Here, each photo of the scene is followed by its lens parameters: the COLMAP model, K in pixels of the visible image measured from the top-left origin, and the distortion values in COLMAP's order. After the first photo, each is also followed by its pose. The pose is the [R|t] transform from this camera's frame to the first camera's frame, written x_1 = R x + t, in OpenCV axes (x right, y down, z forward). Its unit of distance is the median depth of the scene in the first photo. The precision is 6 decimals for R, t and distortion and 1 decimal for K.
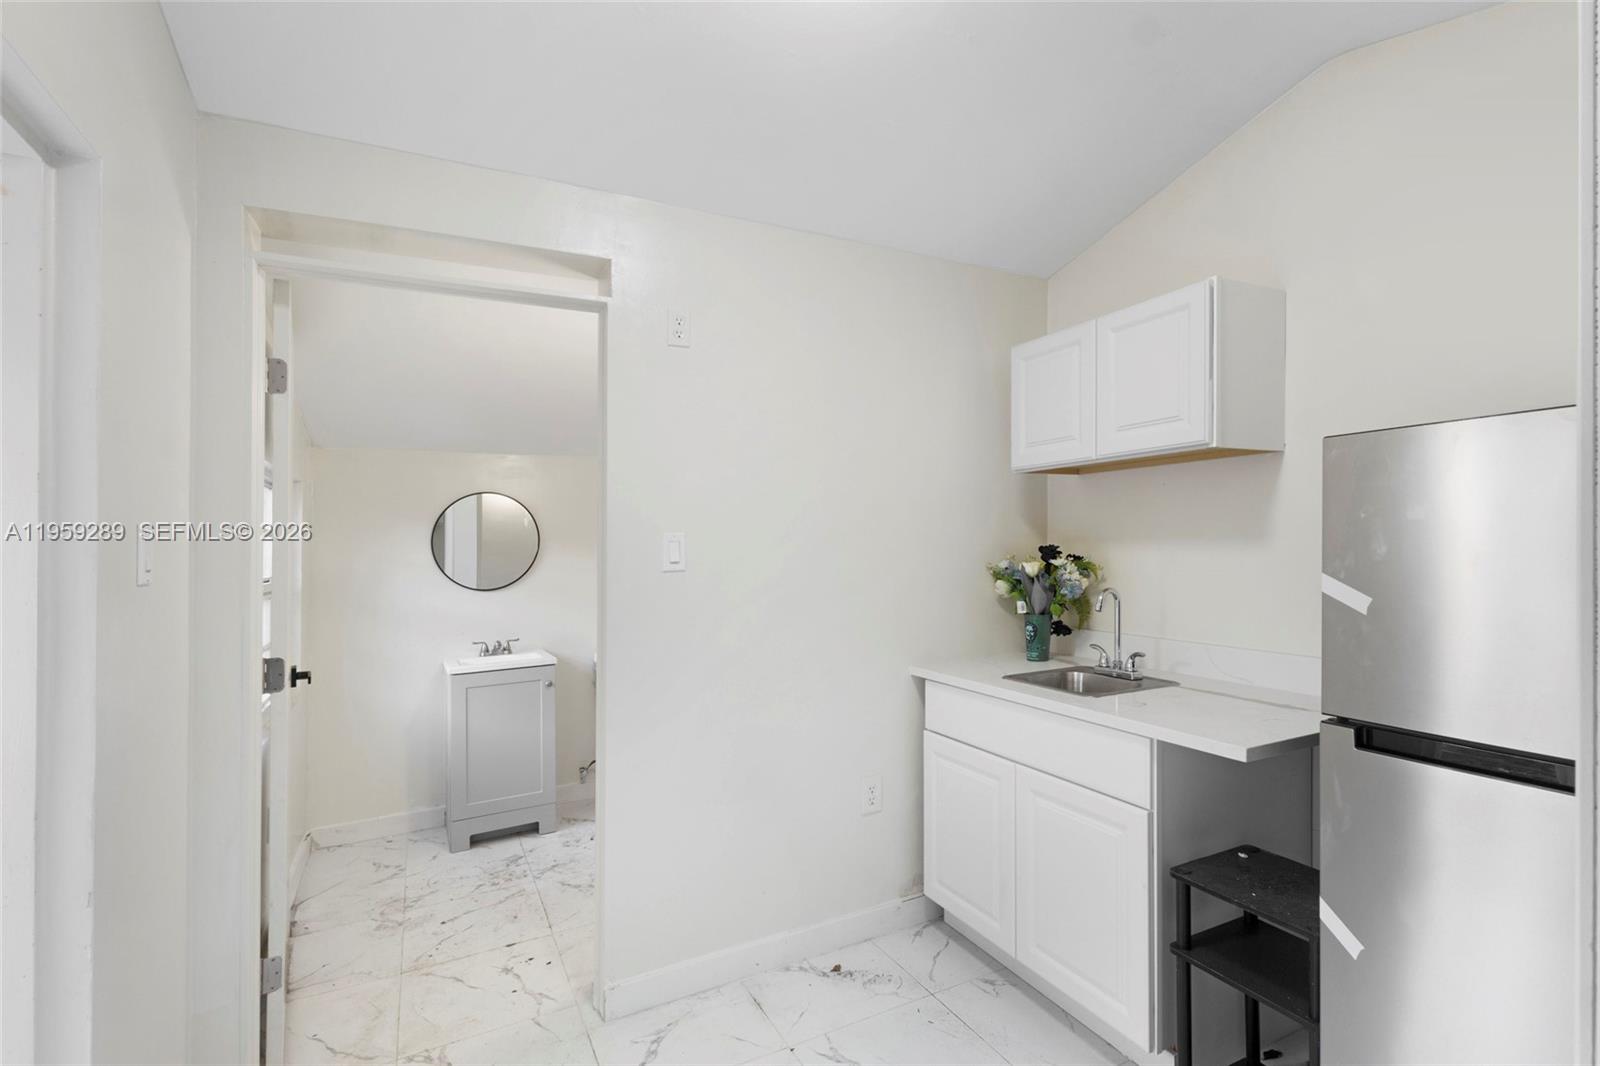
lens RADIAL K [[739.8, 0, 794.7], [0, 739.8, 536.0], [0, 0, 1]] dist [0.002145, 0.001363]
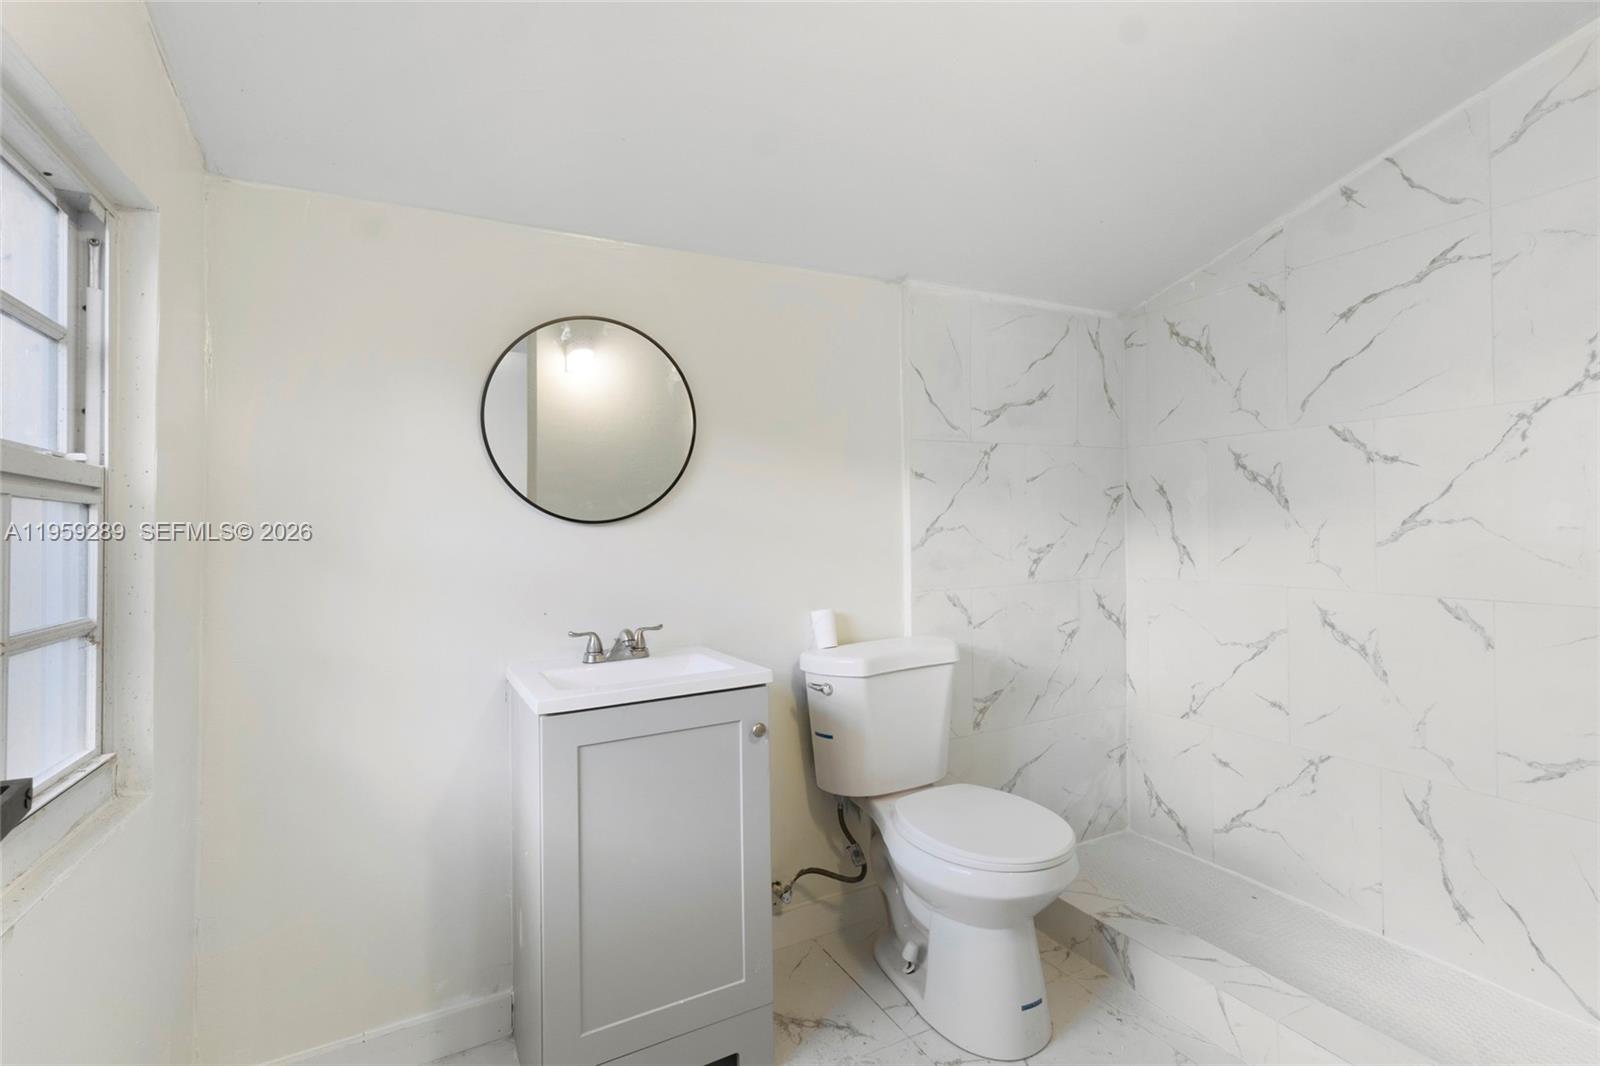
lens RADIAL K [[739.8, 0, 804.5], [0, 739.8, 534.3], [0, 0, 1]] dist [0.002145, 0.001363]
pose [[0.999995, 0.002212, -0.002195, -0.293933], [-0.002186, 0.999927, 0.011871, 0.077968], [0.002221, -0.011866, 0.999927, 0.551594]]
